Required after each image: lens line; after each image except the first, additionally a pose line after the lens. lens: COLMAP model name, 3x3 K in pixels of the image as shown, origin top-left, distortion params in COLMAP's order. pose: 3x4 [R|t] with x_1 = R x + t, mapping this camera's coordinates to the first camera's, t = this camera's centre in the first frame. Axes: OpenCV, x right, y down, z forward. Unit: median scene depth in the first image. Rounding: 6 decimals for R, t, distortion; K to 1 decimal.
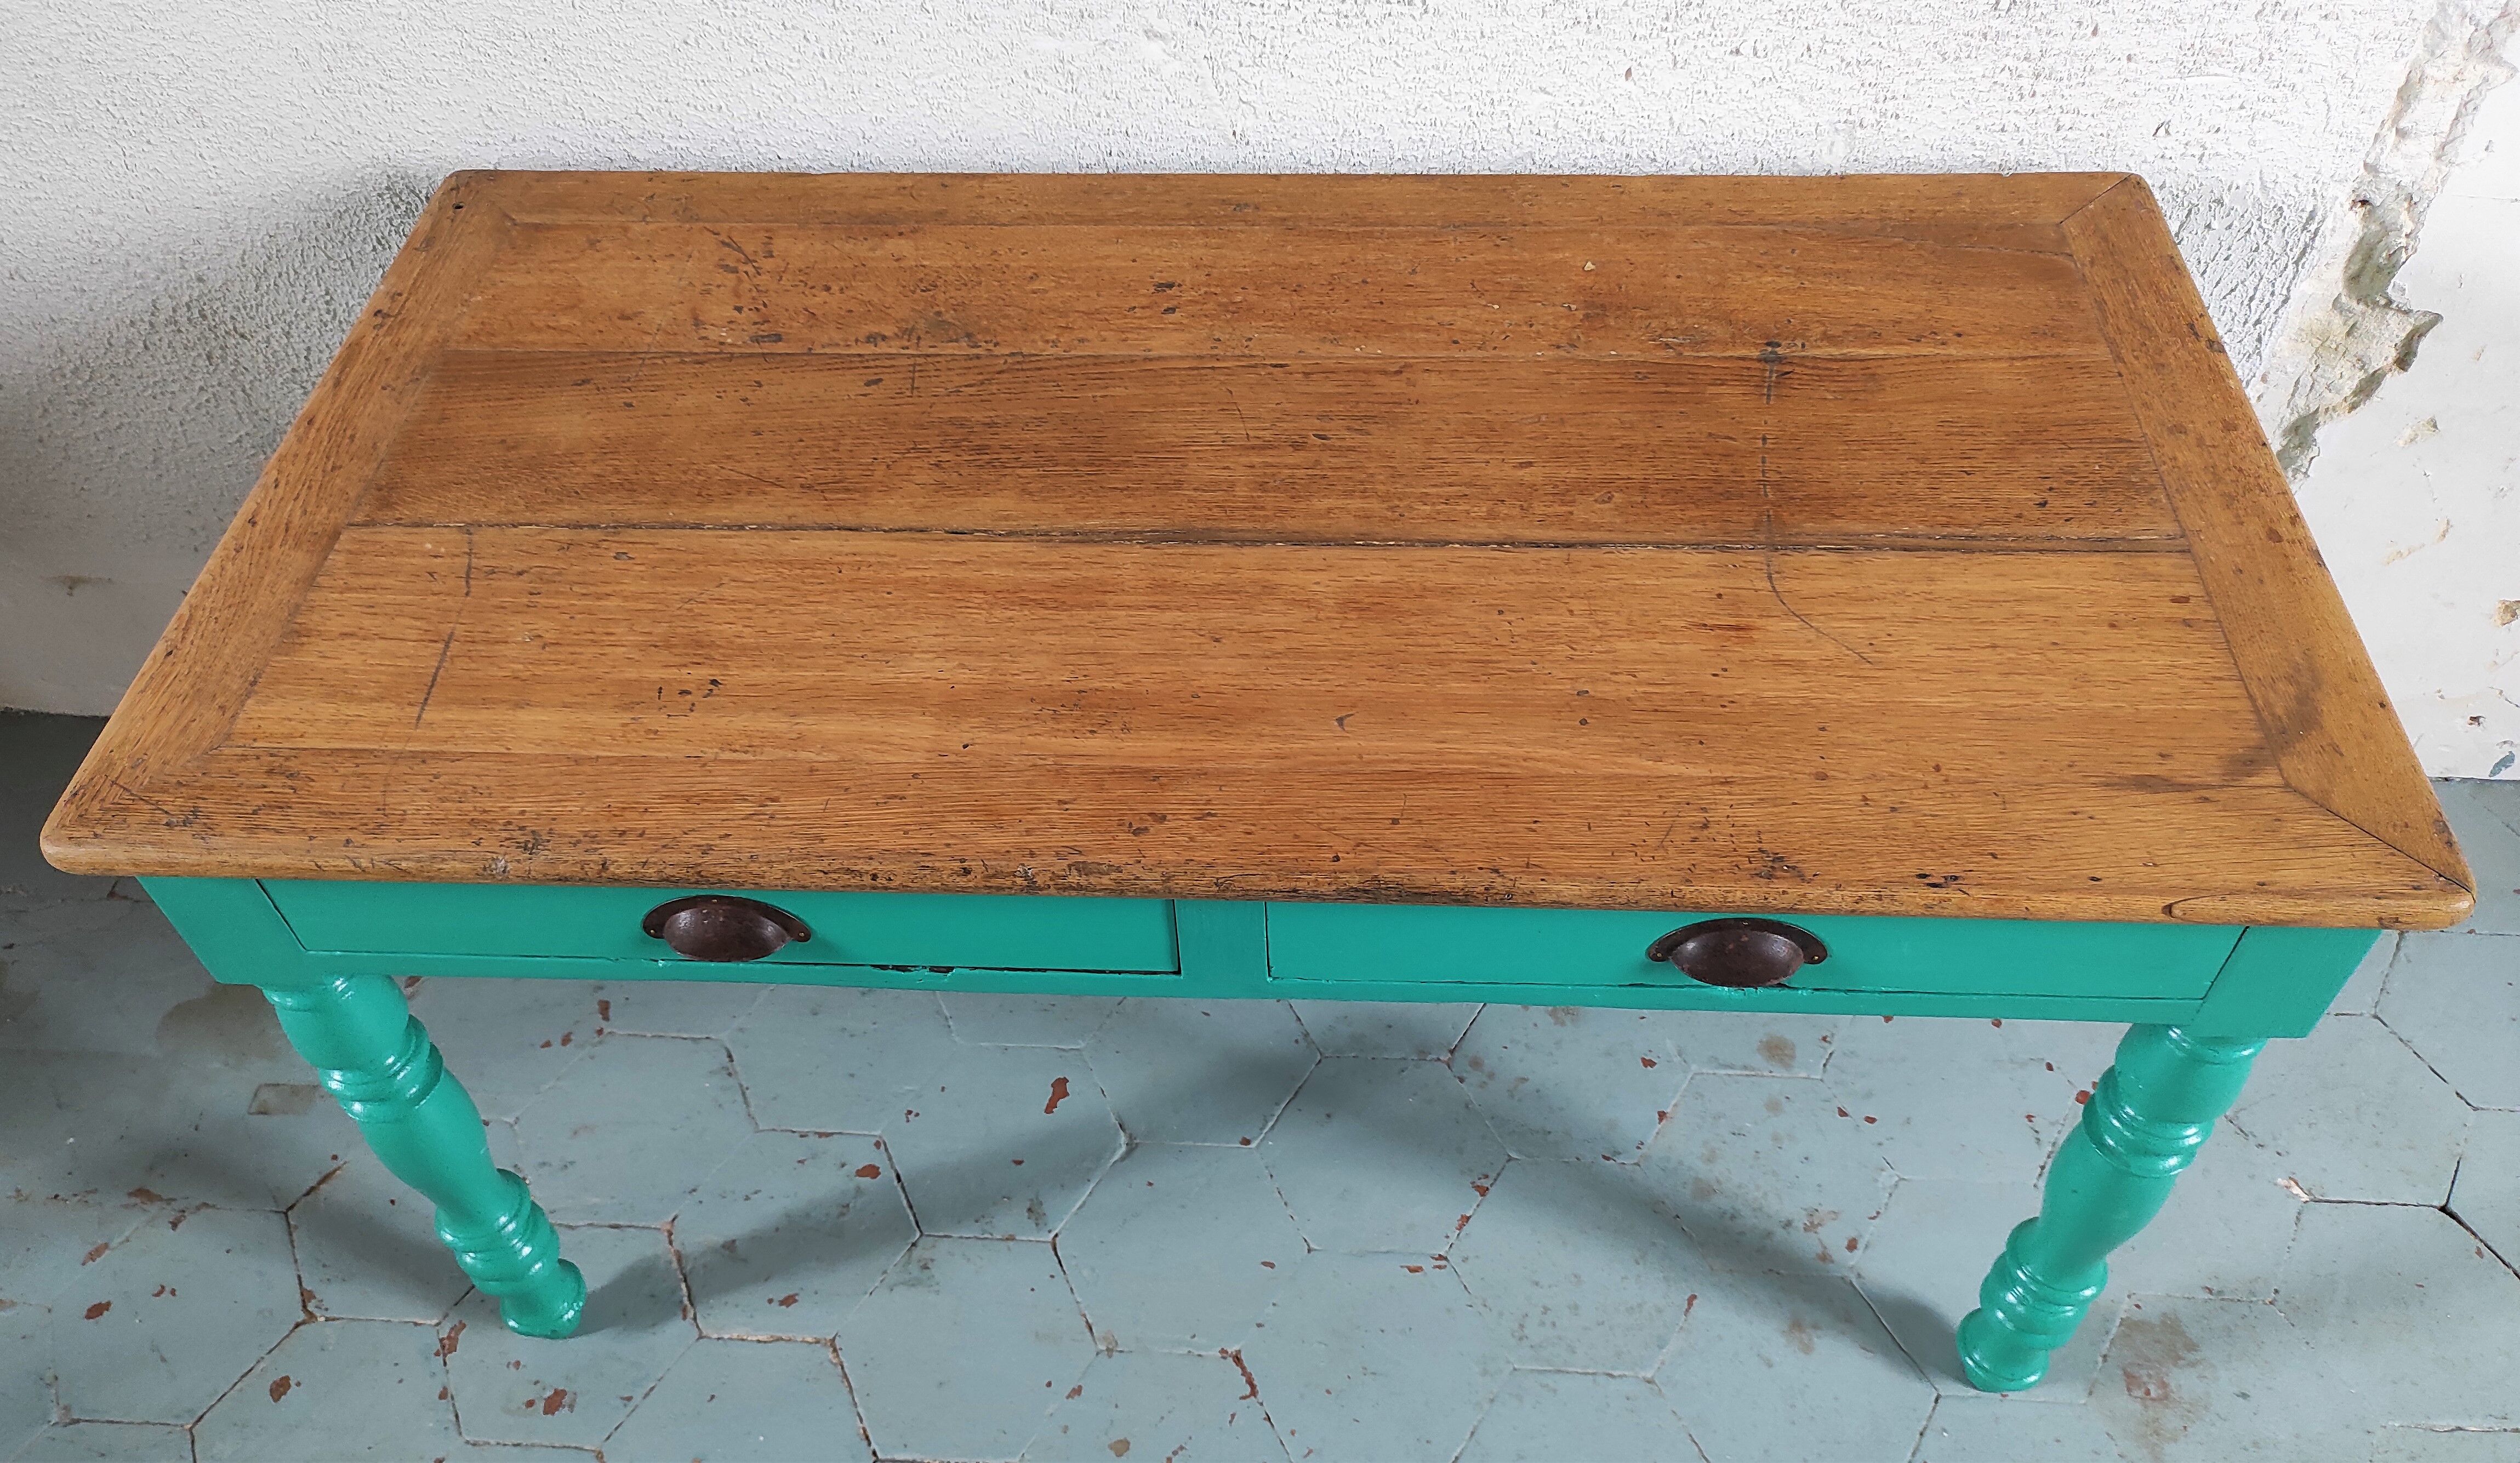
lens RADIAL K [[1866.5, 0, 1253.7], [0, 1866.5, 808.4], [0, 0, 1]] dist [0.039772, -0.042059]
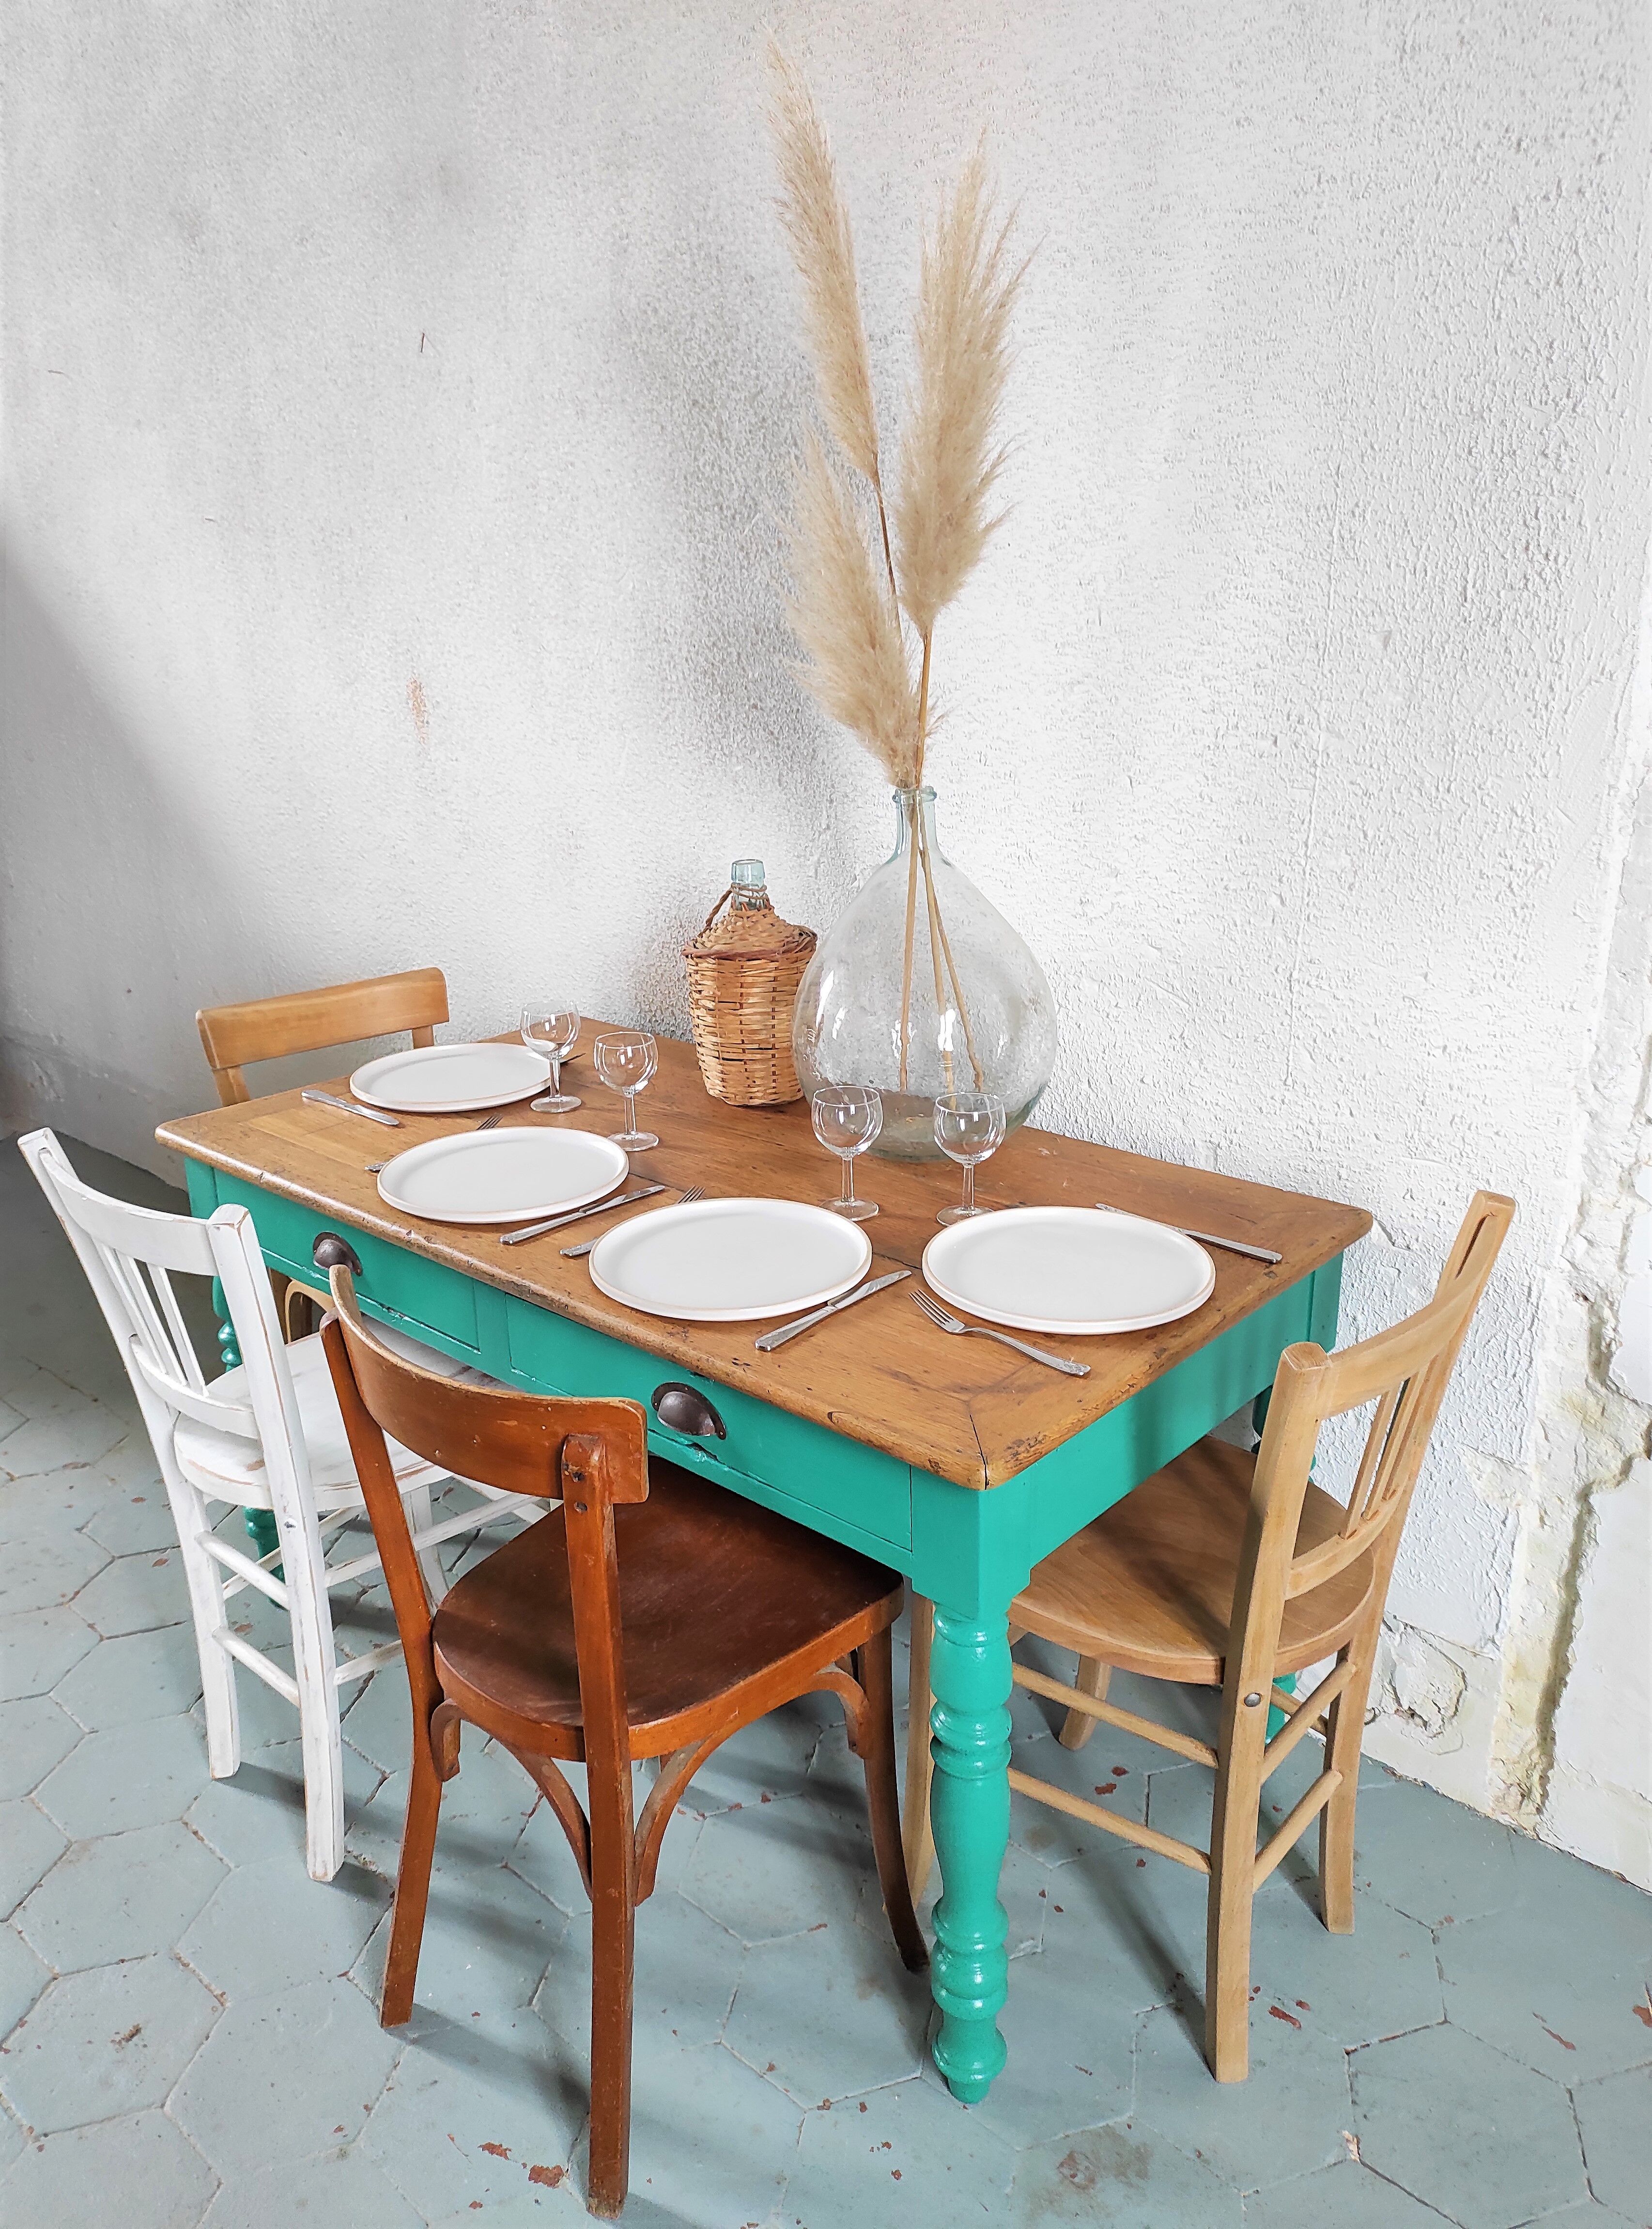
lens RADIAL K [[1632.2, 0, 817.1], [0, 1632.2, 1109.1], [0, 0, 1]] dist [0.043815, -0.044832]
pose [[0.781880, 0.213266, -0.585816, 0.811563], [-0.477786, 0.808612, -0.343319, 0.213930], [0.400480, 0.548329, 0.734133, -0.112509]]
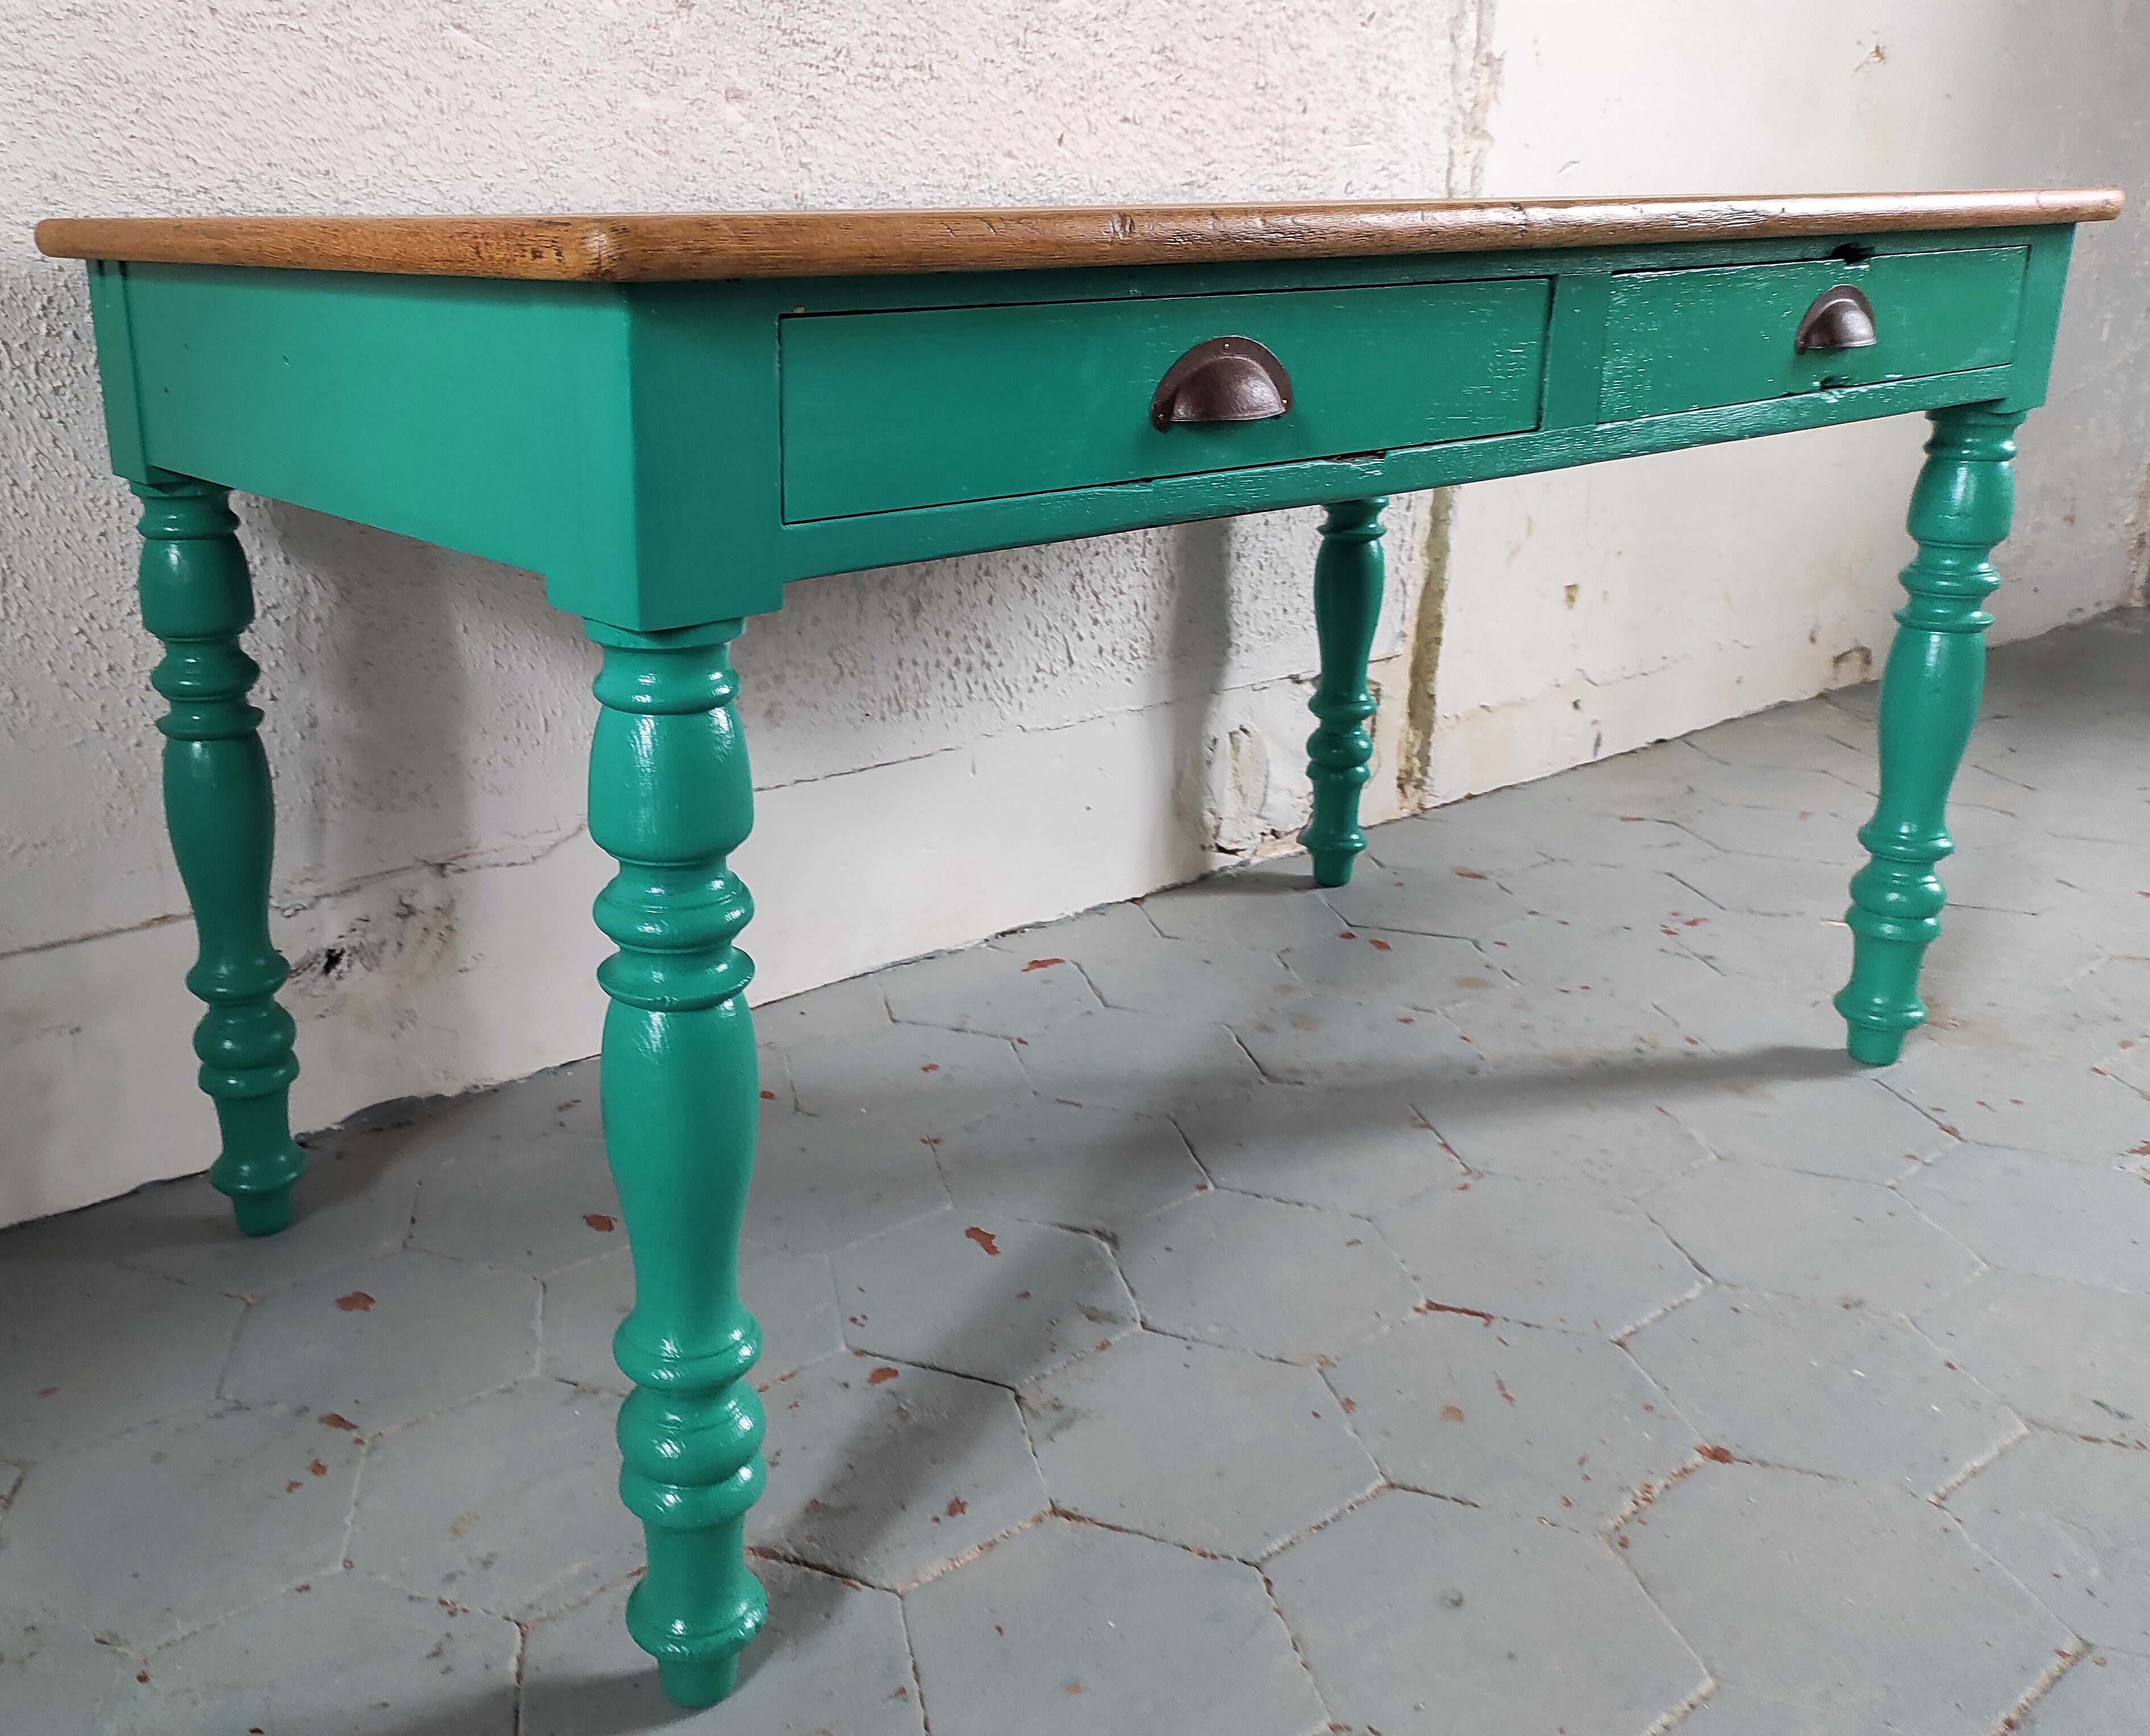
lens RADIAL K [[1939.6, 0, 839.9], [0, 1939.6, 786.1], [0, 0, 1]] dist [0.036622, -0.026990]
pose [[0.763748, -0.163744, 0.624401, -0.726855], [0.481260, 0.789095, -0.381729, 0.331715], [-0.430206, 0.592044, 0.681474, 0.433743]]
